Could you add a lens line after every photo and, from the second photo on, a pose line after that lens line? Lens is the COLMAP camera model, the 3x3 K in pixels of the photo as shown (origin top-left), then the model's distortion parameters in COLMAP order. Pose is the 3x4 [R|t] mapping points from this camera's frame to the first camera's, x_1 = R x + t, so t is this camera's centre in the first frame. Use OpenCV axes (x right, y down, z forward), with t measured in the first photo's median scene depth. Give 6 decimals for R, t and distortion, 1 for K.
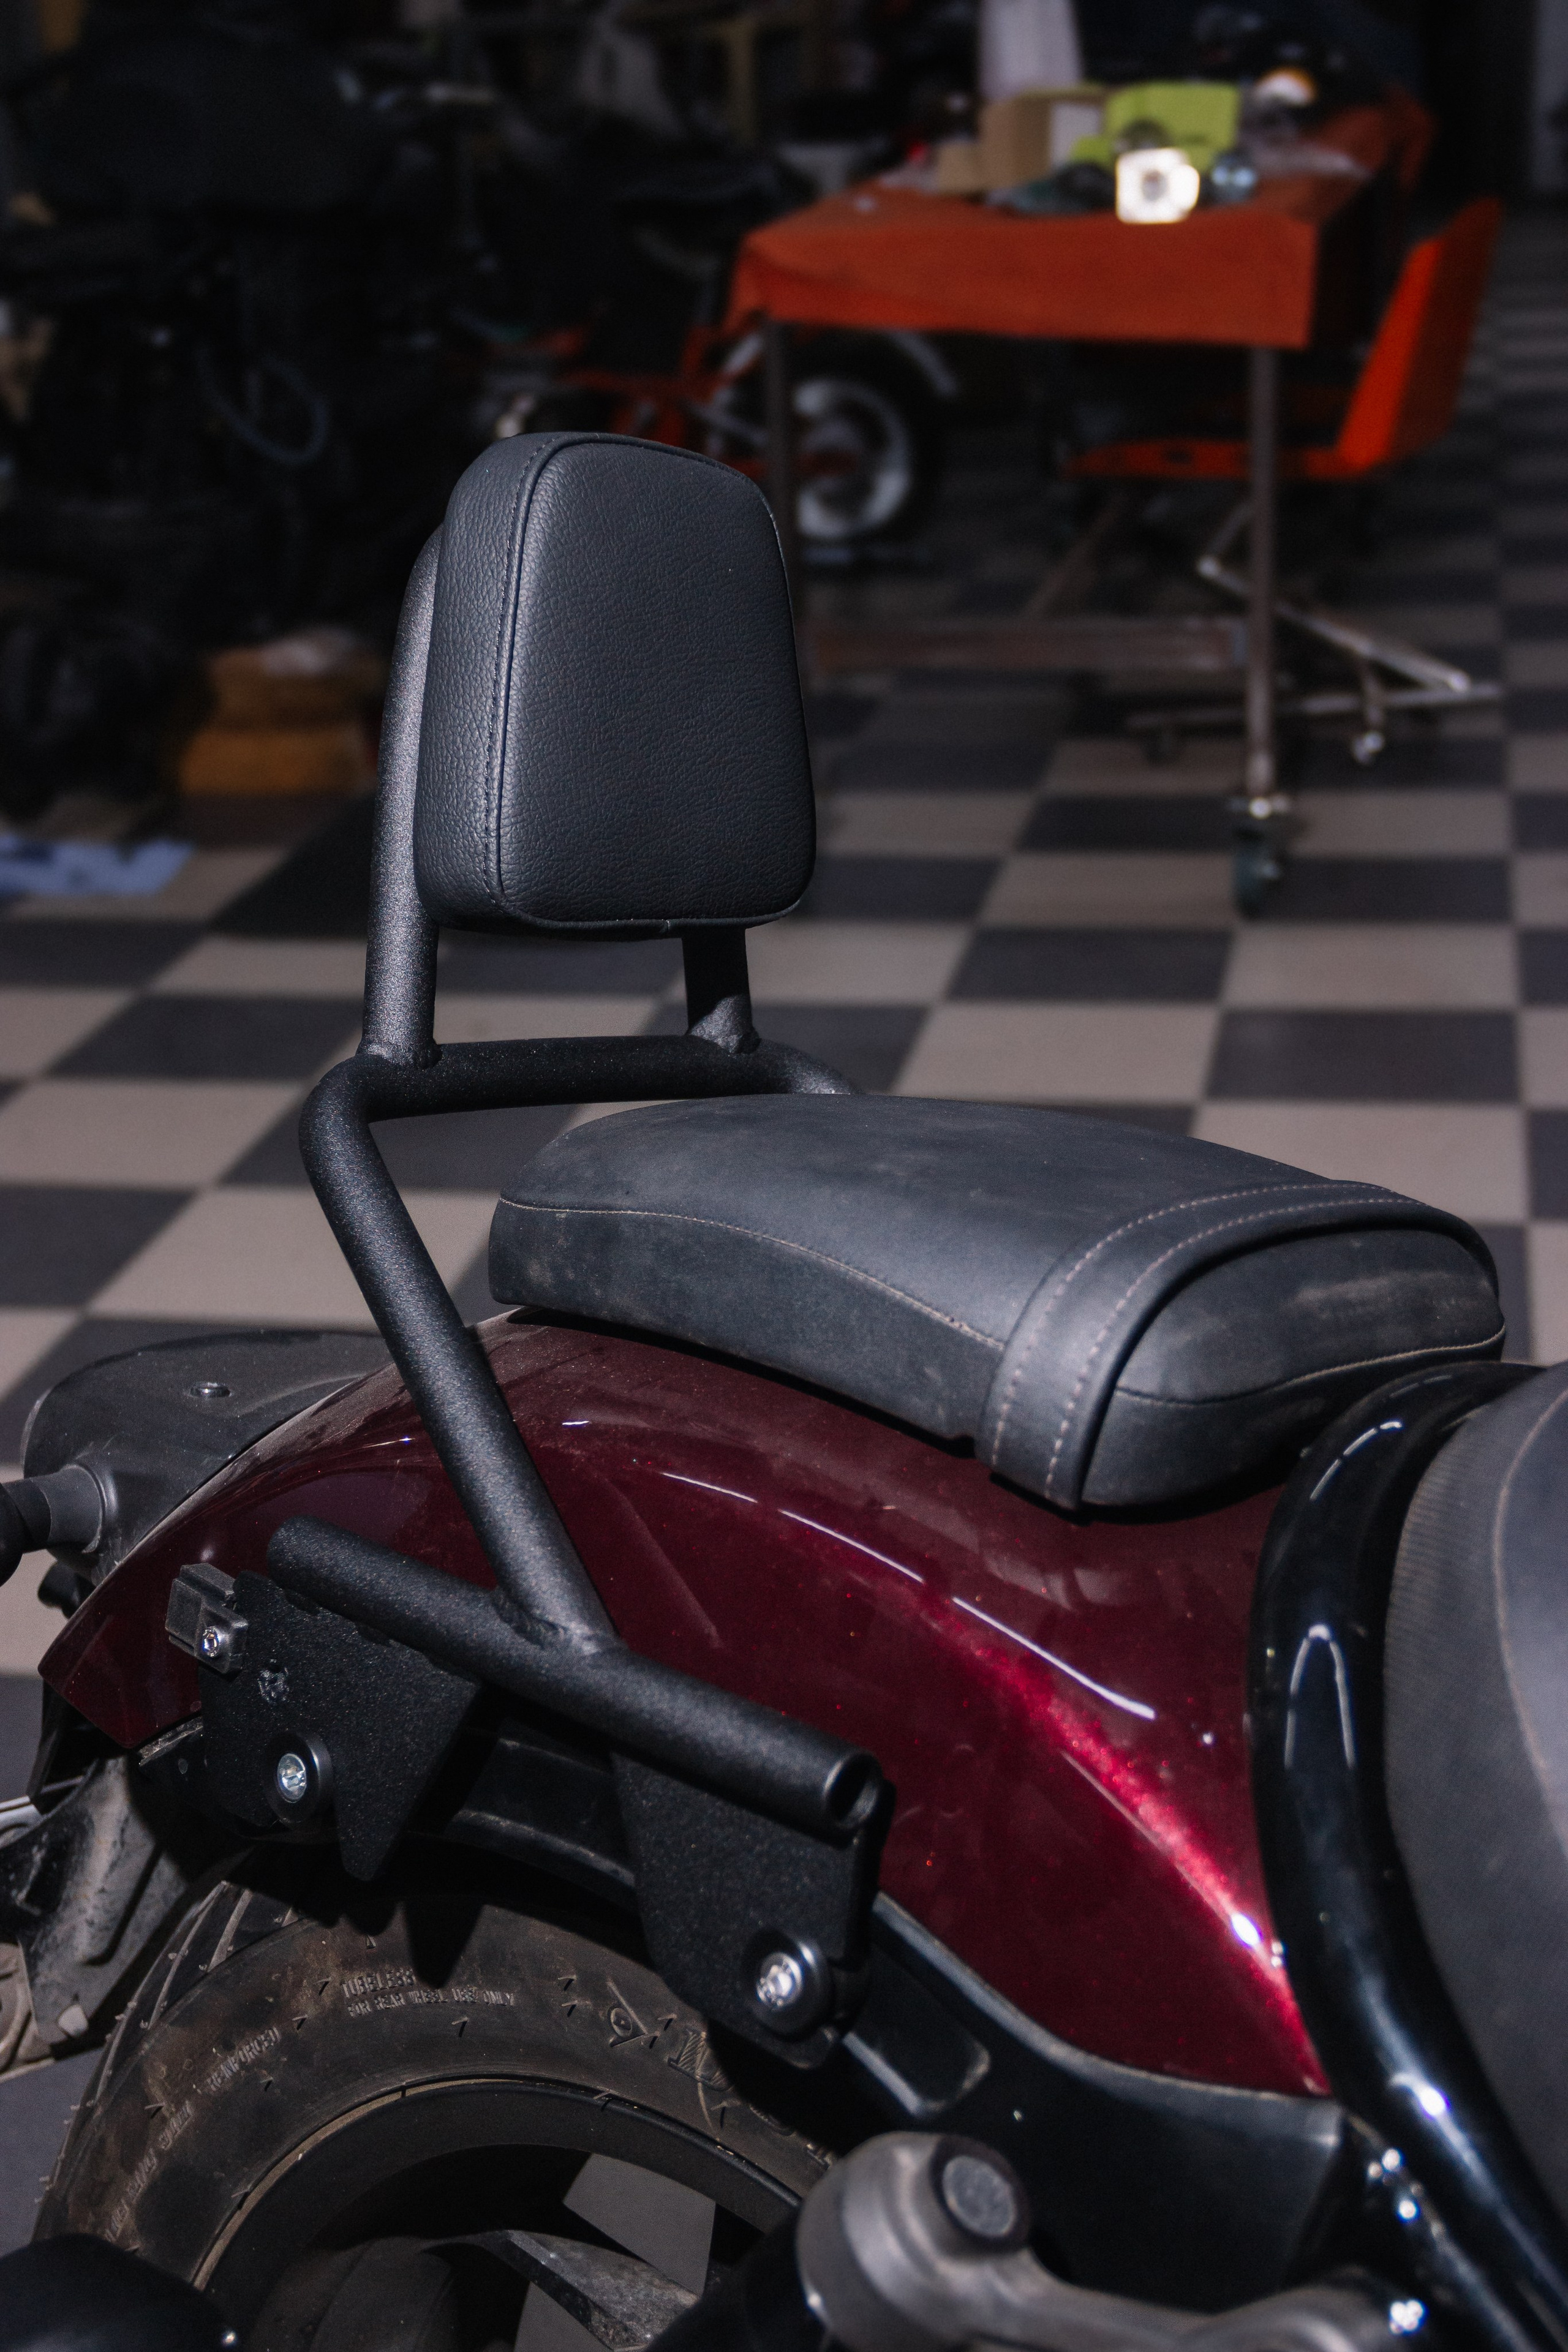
lens RADIAL K [[3207.9, 0, 784.0], [0, 3207.9, 1176.0], [0, 0, 1]] dist [0.024250, 0.066457]
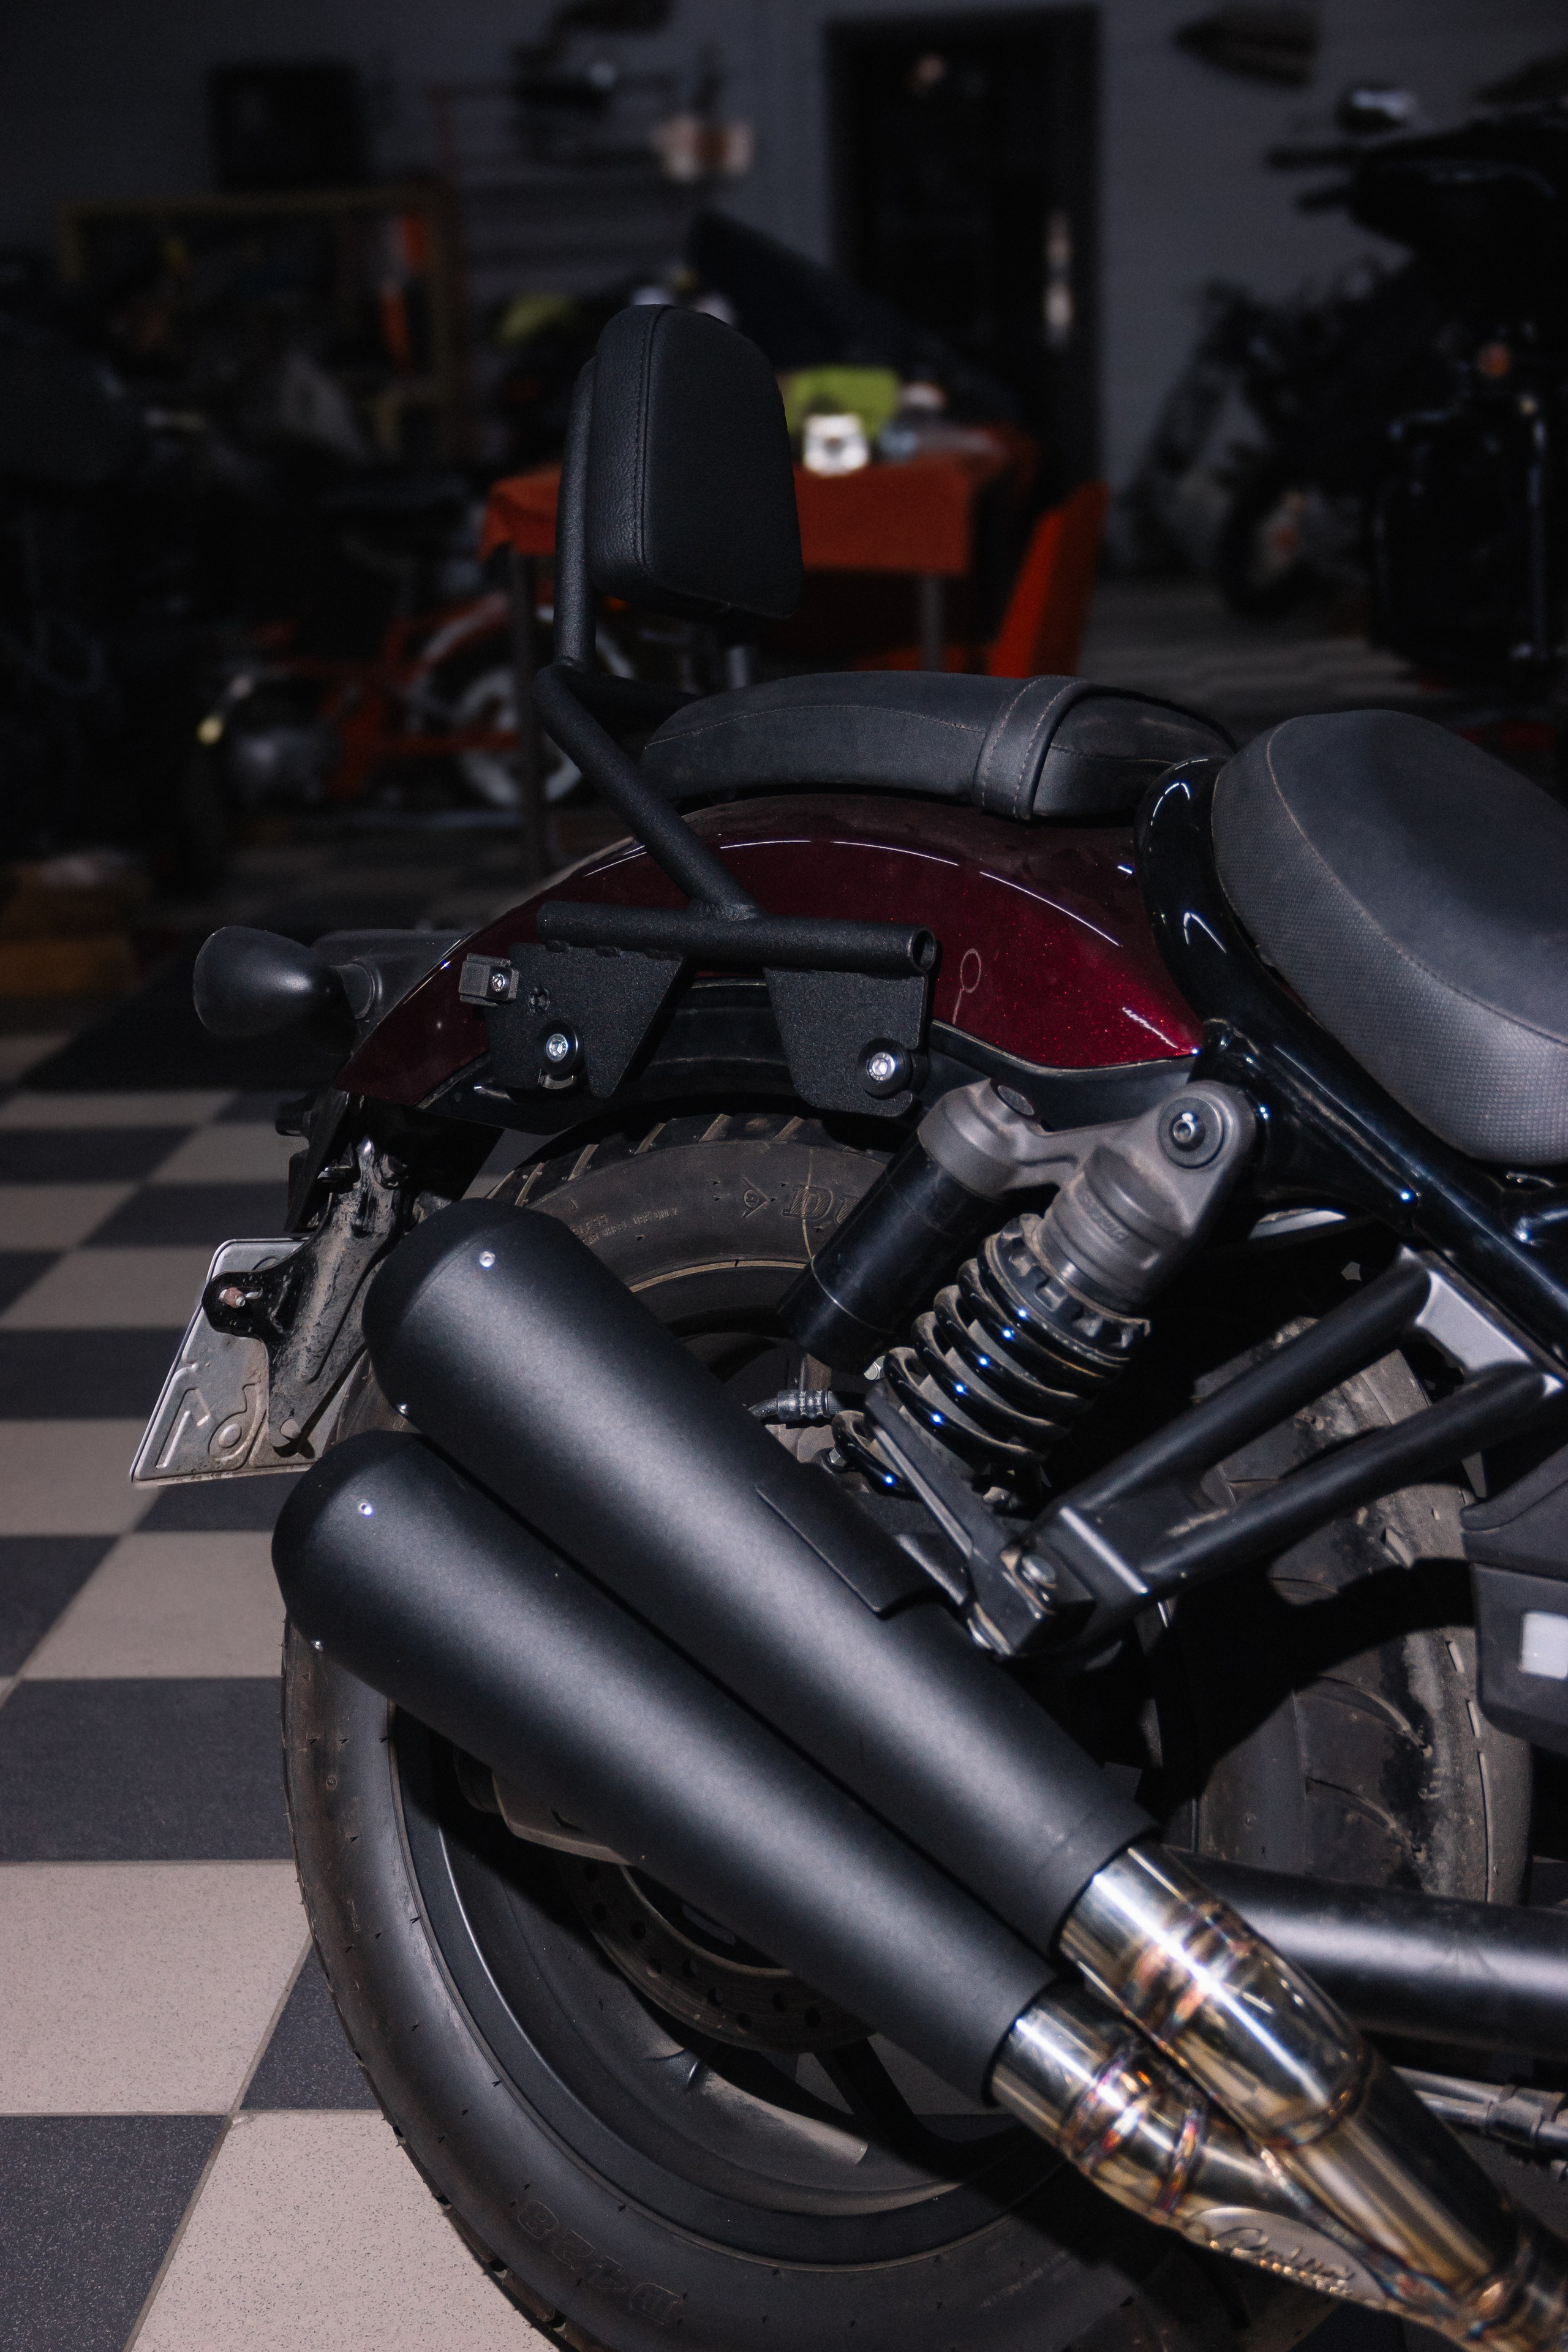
lens RADIAL K [[3207.9, 0, 784.0], [0, 3207.9, 1176.0], [0, 0, 1]] dist [0.024250, 0.066457]
pose [[0.992576, -0.022542, 0.119522, -0.170315], [0.036439, 0.992651, -0.115392, 0.324553], [-0.116043, 0.118891, 0.986103, -0.473421]]
